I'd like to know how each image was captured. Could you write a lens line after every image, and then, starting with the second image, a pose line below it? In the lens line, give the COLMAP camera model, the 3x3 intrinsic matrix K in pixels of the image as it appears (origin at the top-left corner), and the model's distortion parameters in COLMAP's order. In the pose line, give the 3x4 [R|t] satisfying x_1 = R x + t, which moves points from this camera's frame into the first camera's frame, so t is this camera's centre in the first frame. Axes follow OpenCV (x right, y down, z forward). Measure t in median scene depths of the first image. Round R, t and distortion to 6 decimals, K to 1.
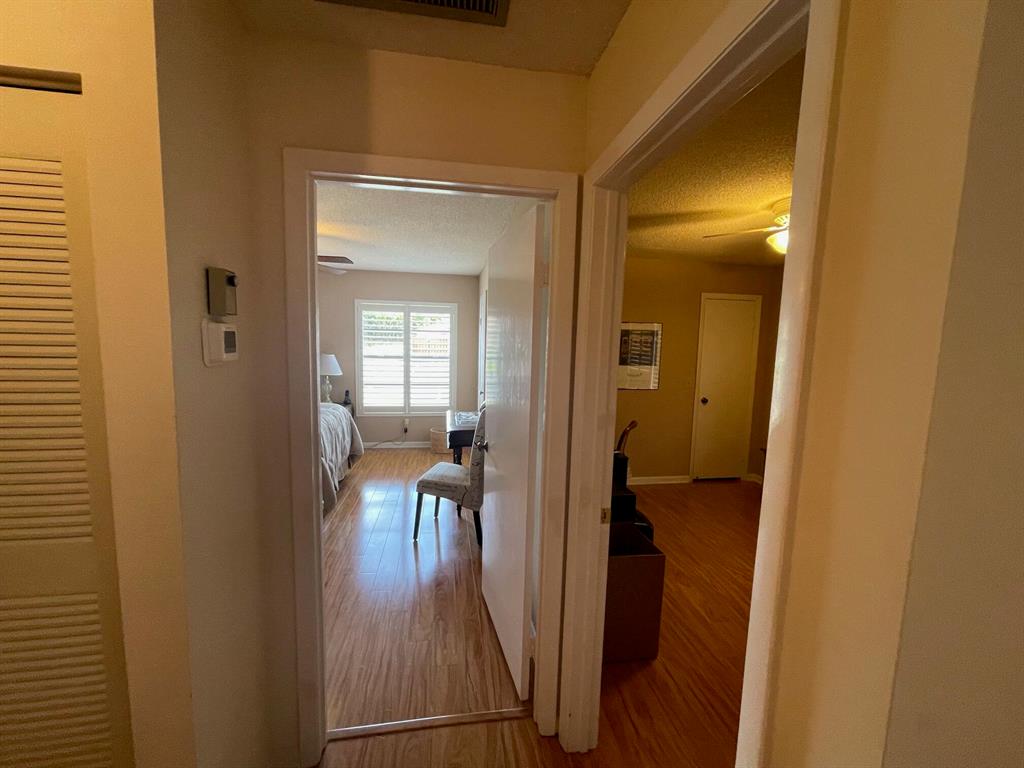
lens RADIAL K [[414.7, 0, 511.4], [0, 414.7, 382.7], [0, 0, 1]] dist [-0.004691, 0.000503]
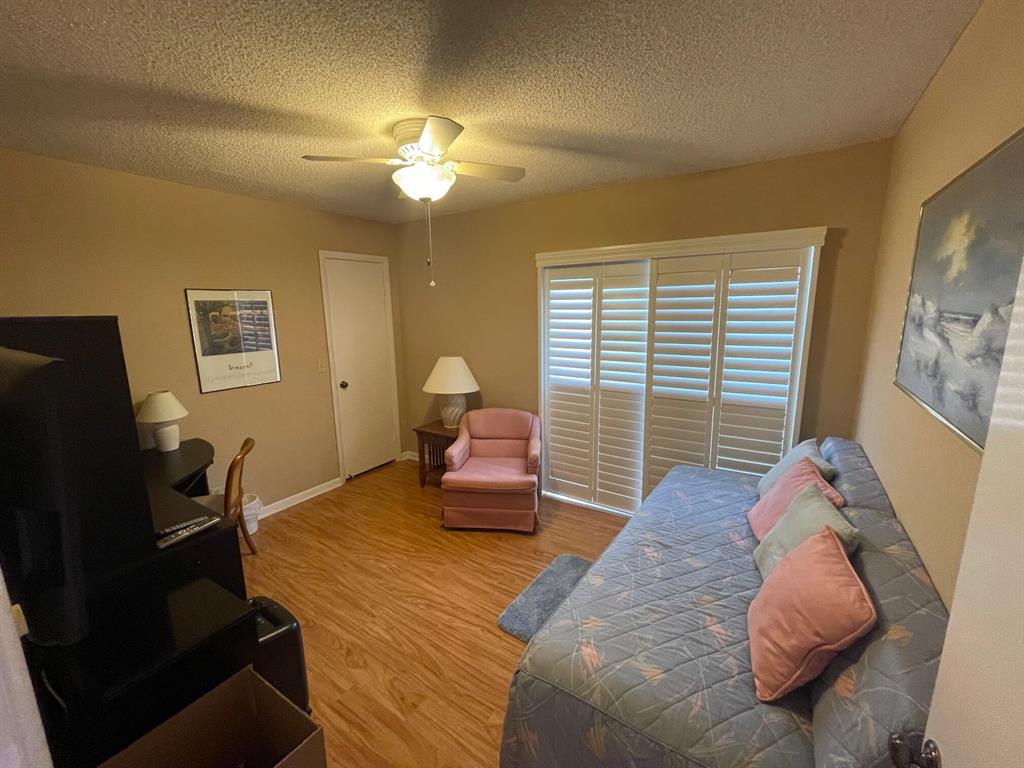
lens RADIAL K [[414.7, 0, 511.4], [0, 414.7, 382.7], [0, 0, 1]] dist [-0.004691, 0.000503]
pose [[0.671289, -0.171545, 0.721071, 0.096157], [0.106991, 0.985086, 0.134751, -0.036297], [-0.733433, -0.013308, 0.679631, 0.195514]]
